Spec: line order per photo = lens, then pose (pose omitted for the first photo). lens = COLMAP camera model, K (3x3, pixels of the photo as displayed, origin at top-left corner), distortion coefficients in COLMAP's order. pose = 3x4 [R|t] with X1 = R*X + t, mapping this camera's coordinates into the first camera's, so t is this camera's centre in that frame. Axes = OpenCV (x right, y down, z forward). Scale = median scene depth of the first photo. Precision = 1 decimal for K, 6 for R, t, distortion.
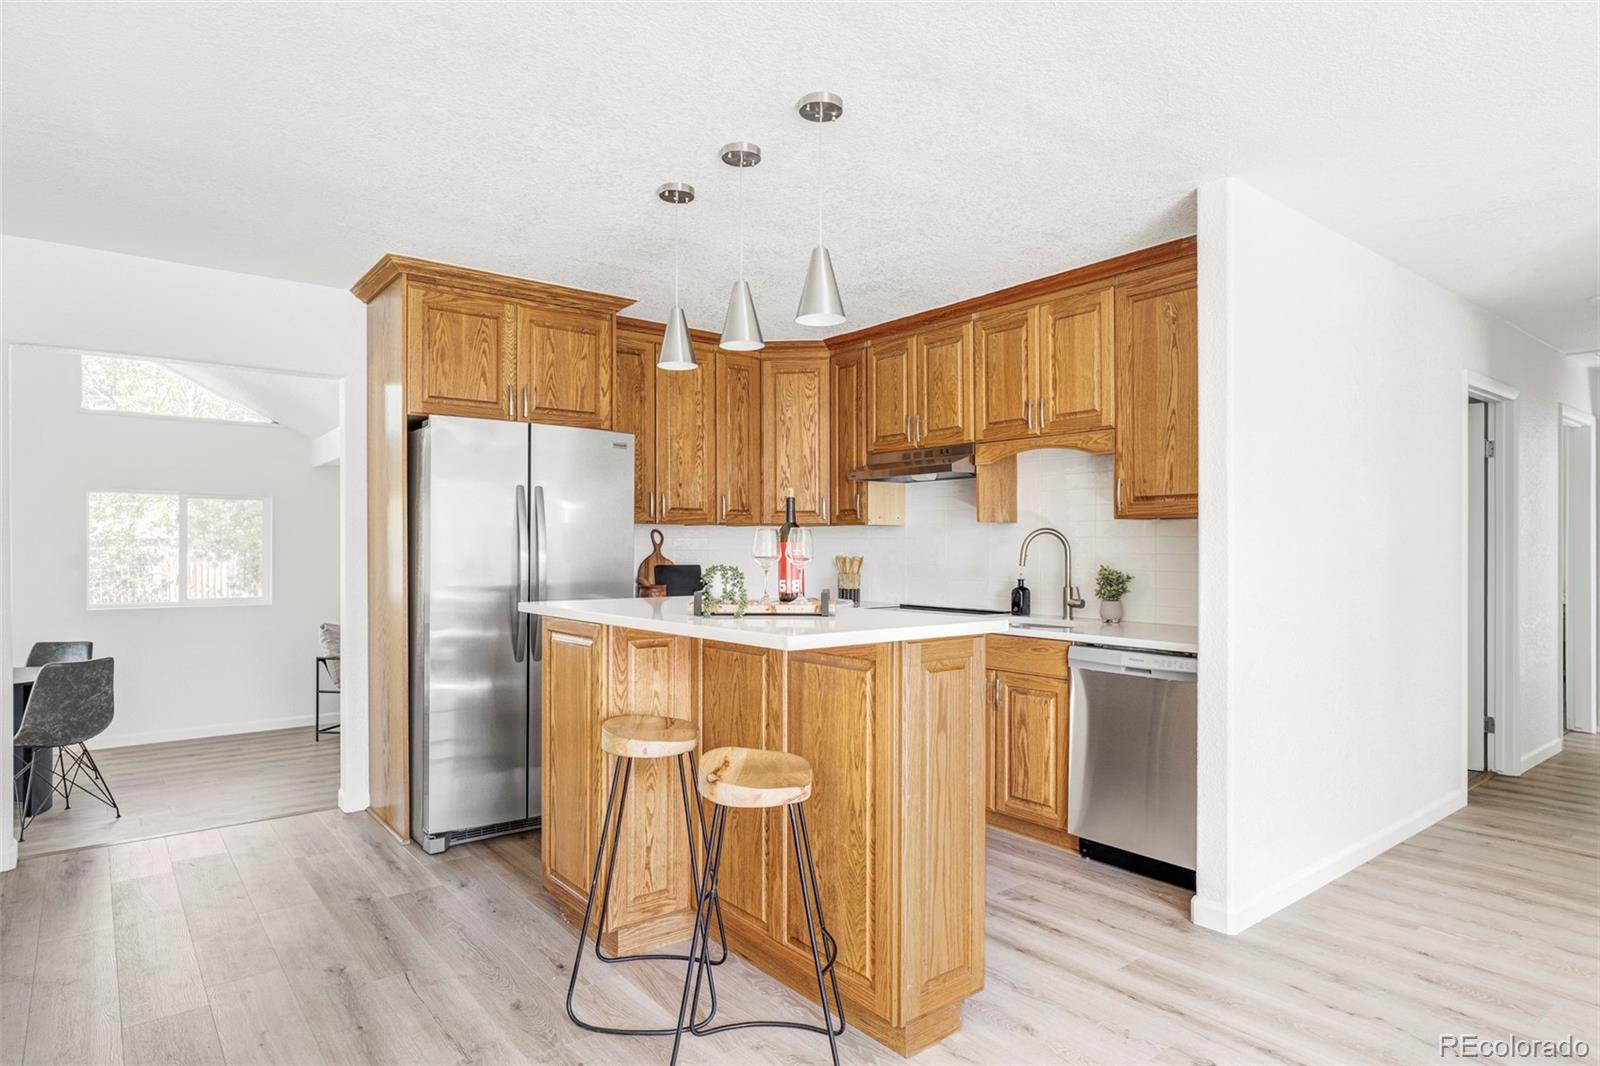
lens RADIAL K [[899.2, 0, 794.8], [0, 899.2, 548.8], [0, 0, 1]] dist [-0.004074, 0.002411]
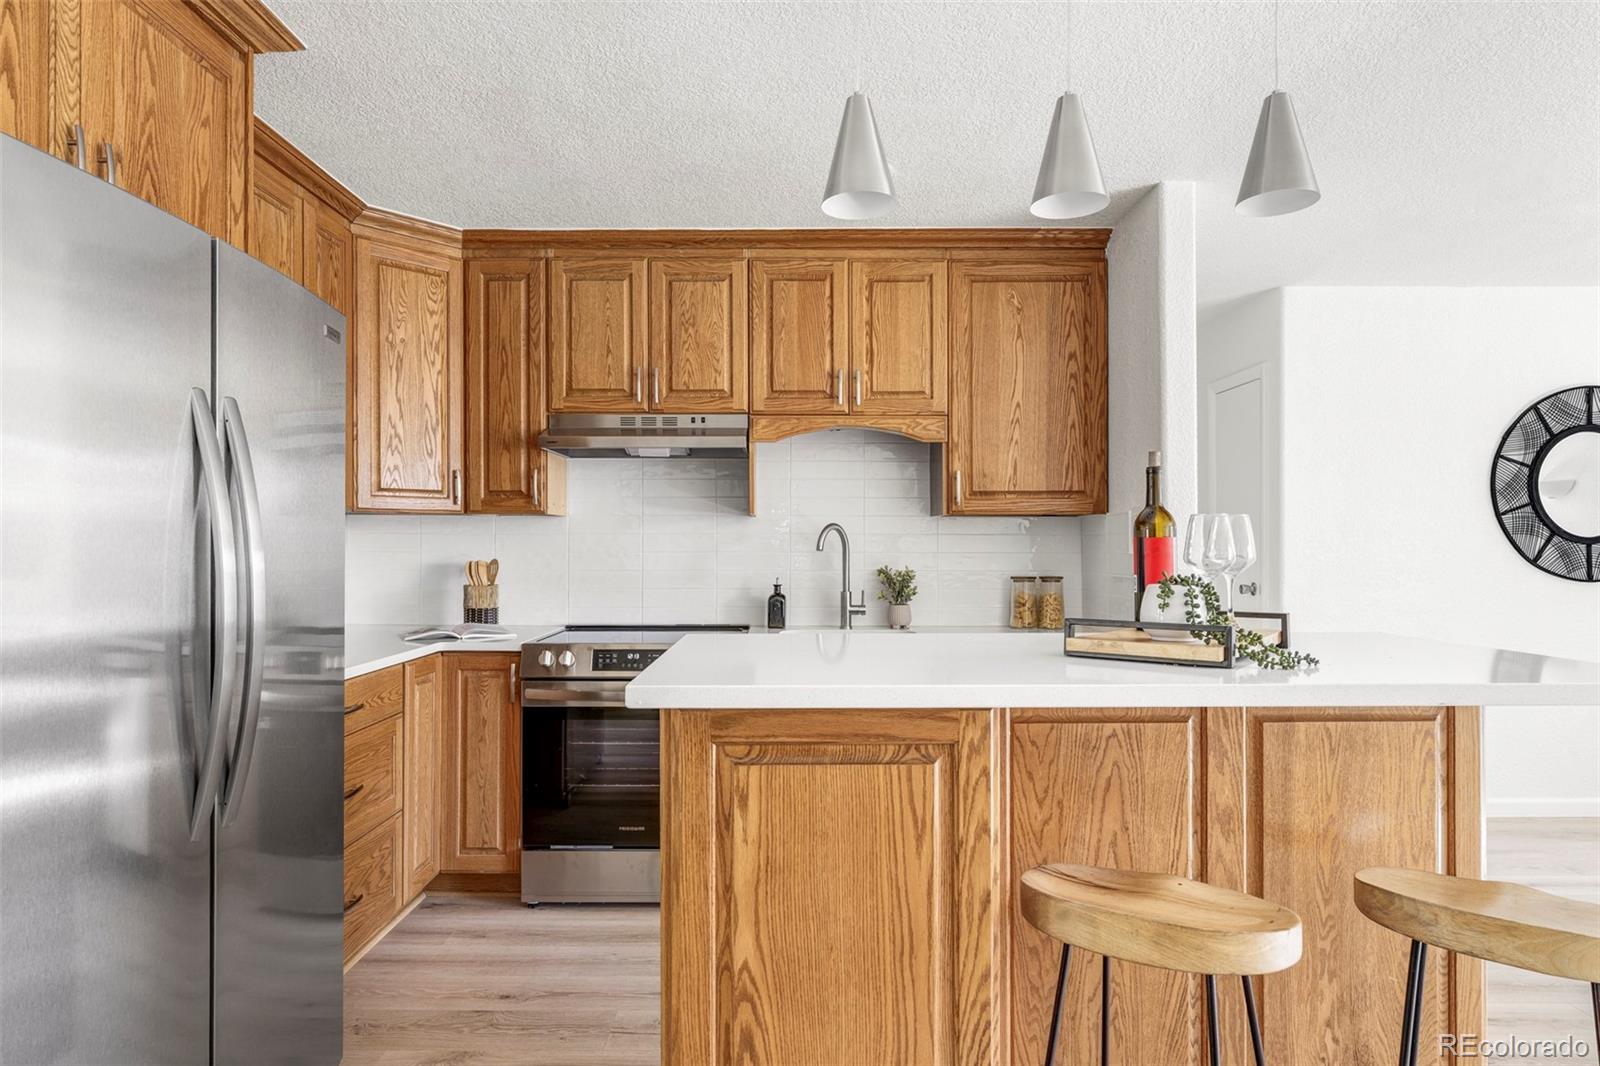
lens RADIAL K [[899.2, 0, 794.7], [0, 899.2, 538.7], [0, 0, 1]] dist [-0.004074, 0.002411]
pose [[0.617847, 0.005737, 0.786277, -0.411373], [0.003704, 0.999941, -0.010206, 0.000192], [-0.786290, 0.009218, 0.617789, 0.503796]]
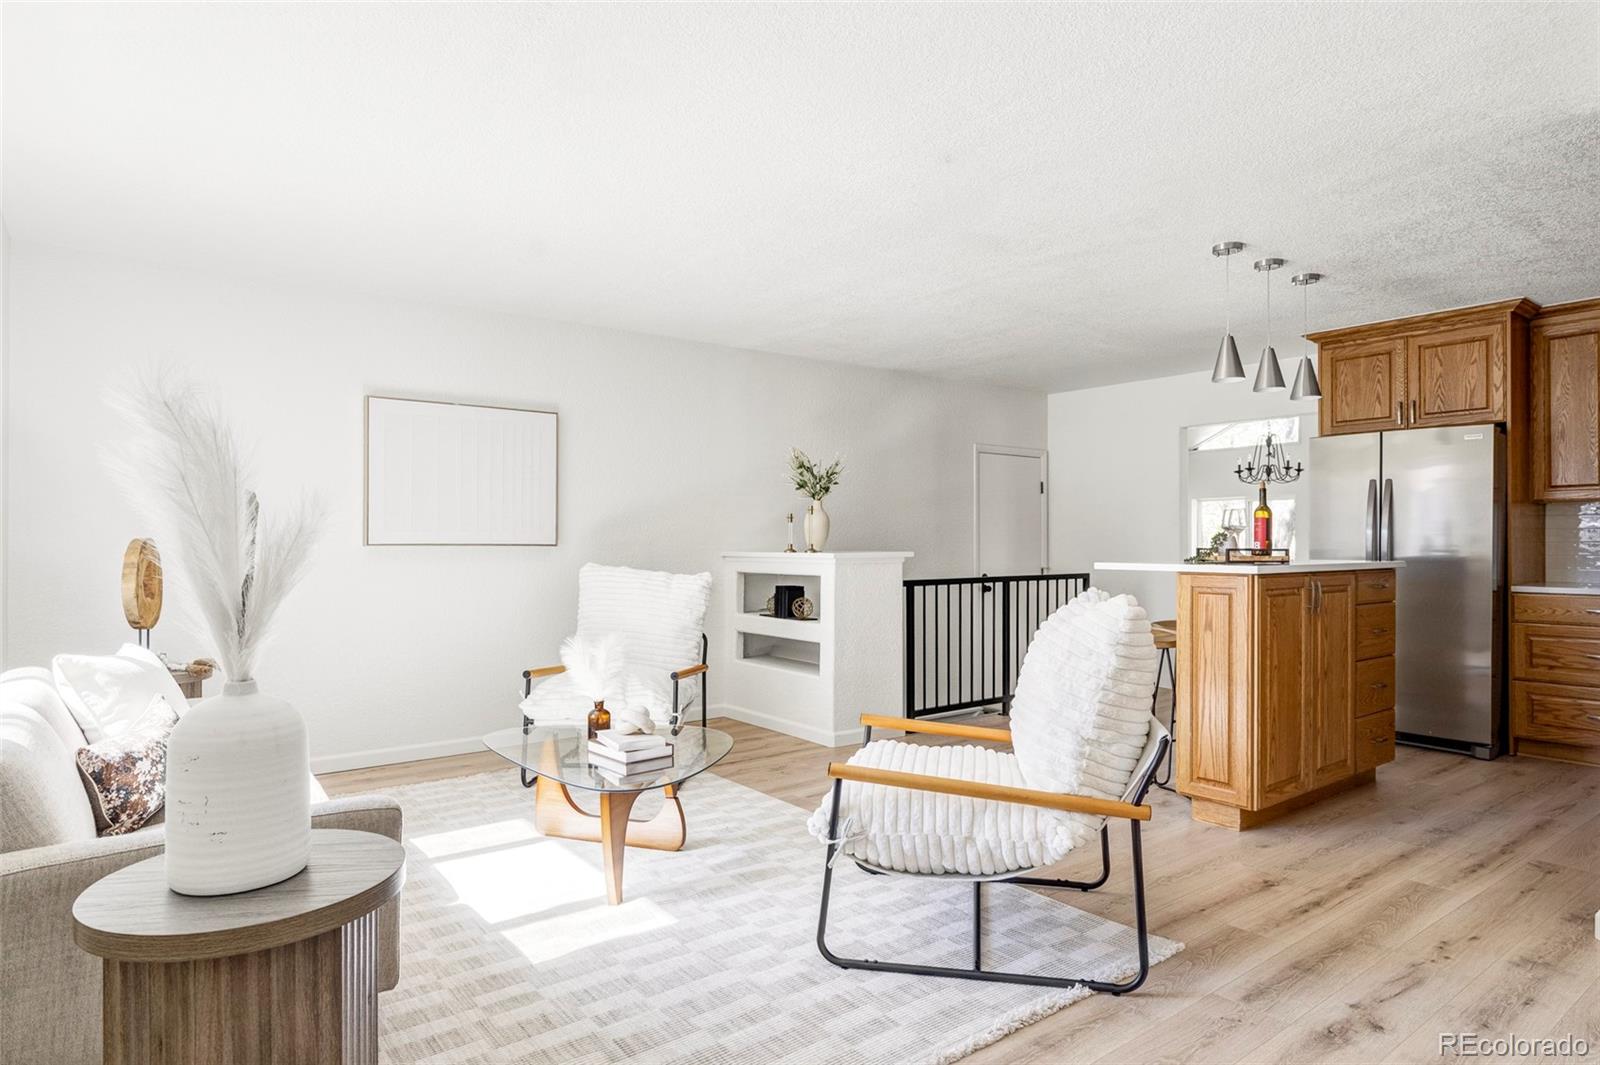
lens RADIAL K [[899.2, 0, 806.5], [0, 899.2, 542.7], [0, 0, 1]] dist [-0.004074, 0.002411]
pose [[-0.007261, 0.000707, -0.999973, 0.954029], [-0.001728, 0.999998, 0.000720, 0.022413], [0.999972, 0.001733, -0.007260, 0.145916]]
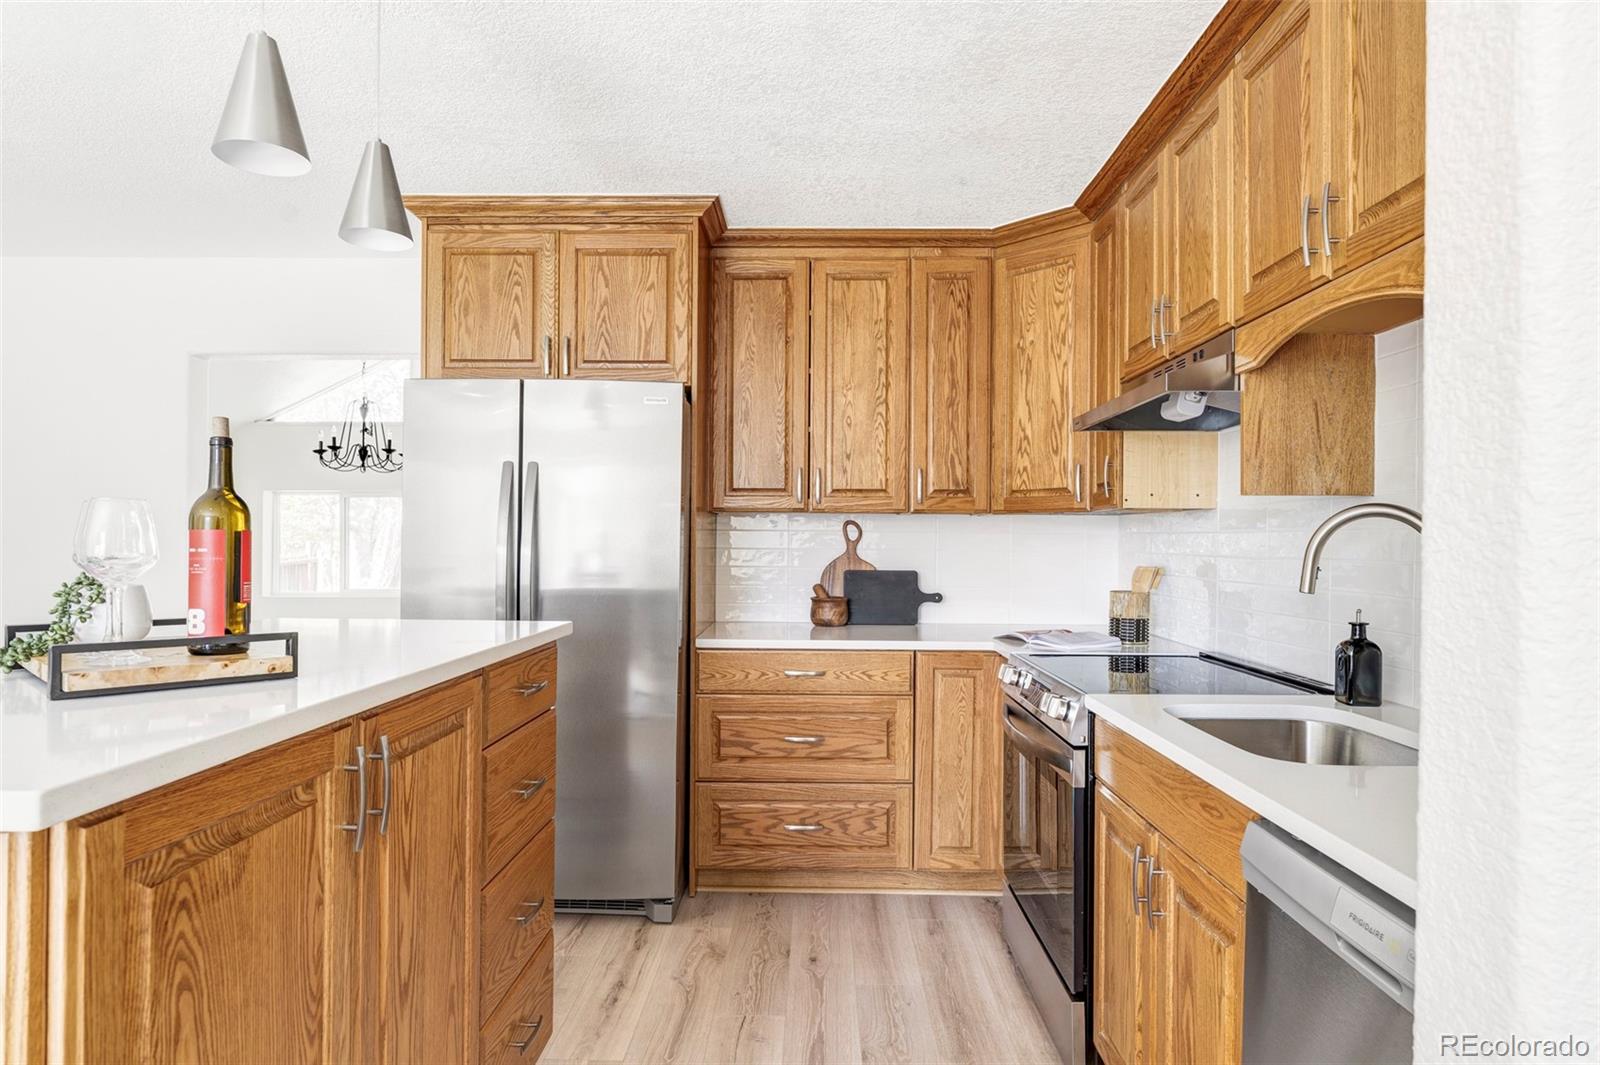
lens RADIAL K [[899.2, 0, 796.2], [0, 899.2, 542.5], [0, 0, 1]] dist [-0.004074, 0.002411]
pose [[0.774767, 0.004518, -0.632231, 0.333886], [-0.008671, 0.999956, -0.003481, -0.001384], [0.632187, 0.008179, 0.774772, 0.513261]]
